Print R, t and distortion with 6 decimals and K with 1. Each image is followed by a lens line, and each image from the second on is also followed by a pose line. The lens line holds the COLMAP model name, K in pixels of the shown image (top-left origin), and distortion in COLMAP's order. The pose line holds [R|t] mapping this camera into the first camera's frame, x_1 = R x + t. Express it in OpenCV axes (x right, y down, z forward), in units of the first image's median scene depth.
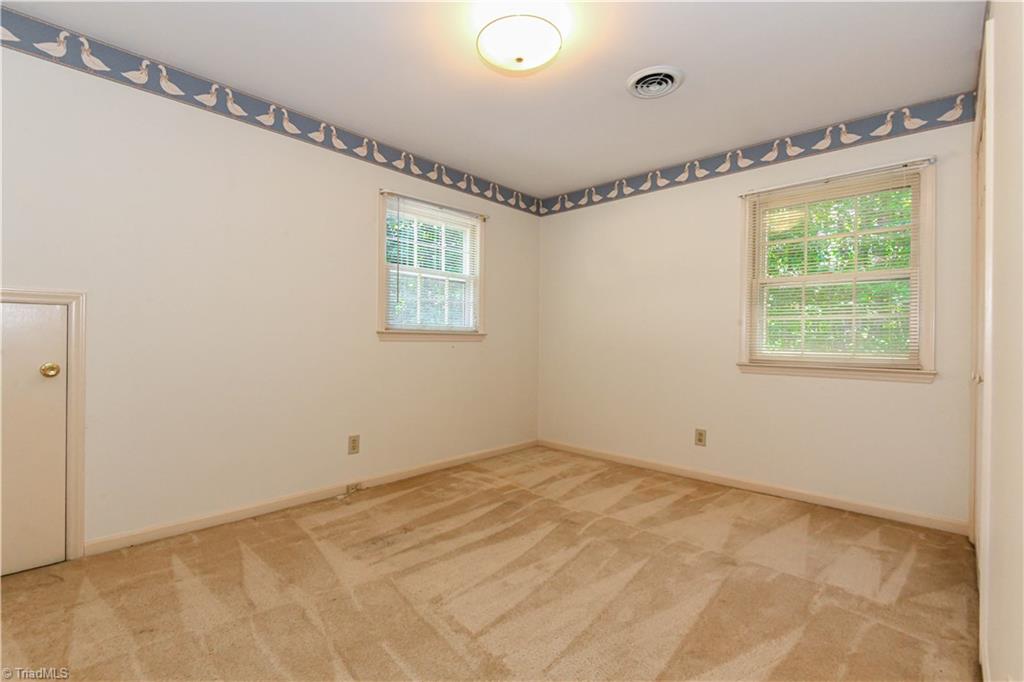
lens RADIAL K [[470.6, 0, 504.0], [0, 470.6, 338.9], [0, 0, 1]] dist [0.009246, -0.009691]
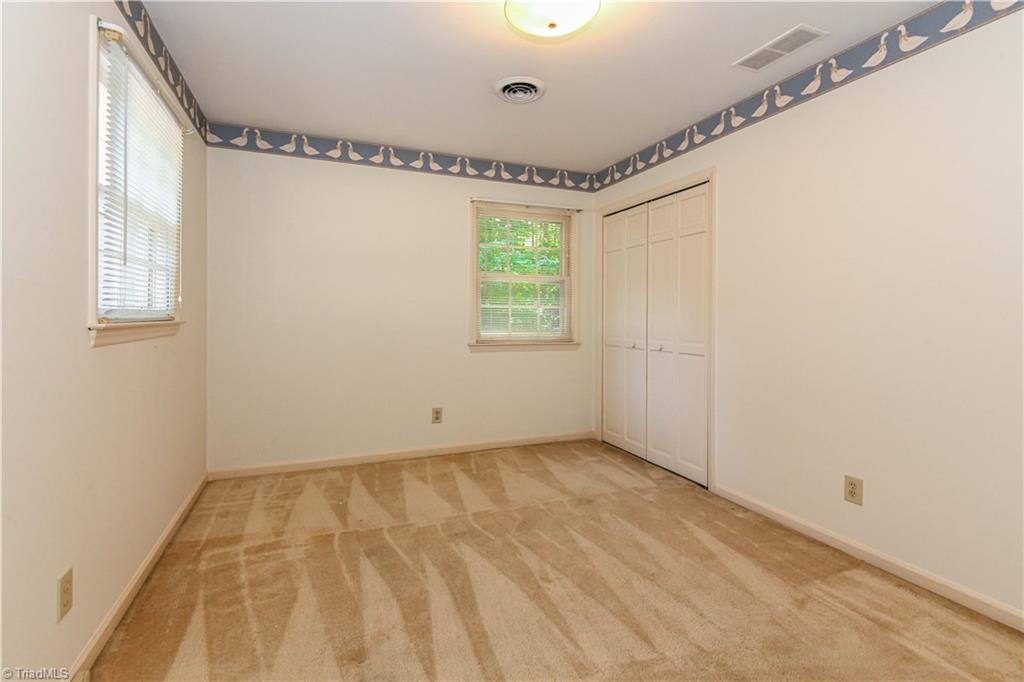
lens RADIAL K [[470.6, 0, 459.7], [0, 470.6, 321.8], [0, 0, 1]] dist [0.009246, -0.009691]
pose [[0.416188, -0.005179, 0.909264, -0.567361], [0.004691, 0.999983, 0.003549, -0.006862], [-0.909266, 0.002788, 0.416206, 0.554649]]
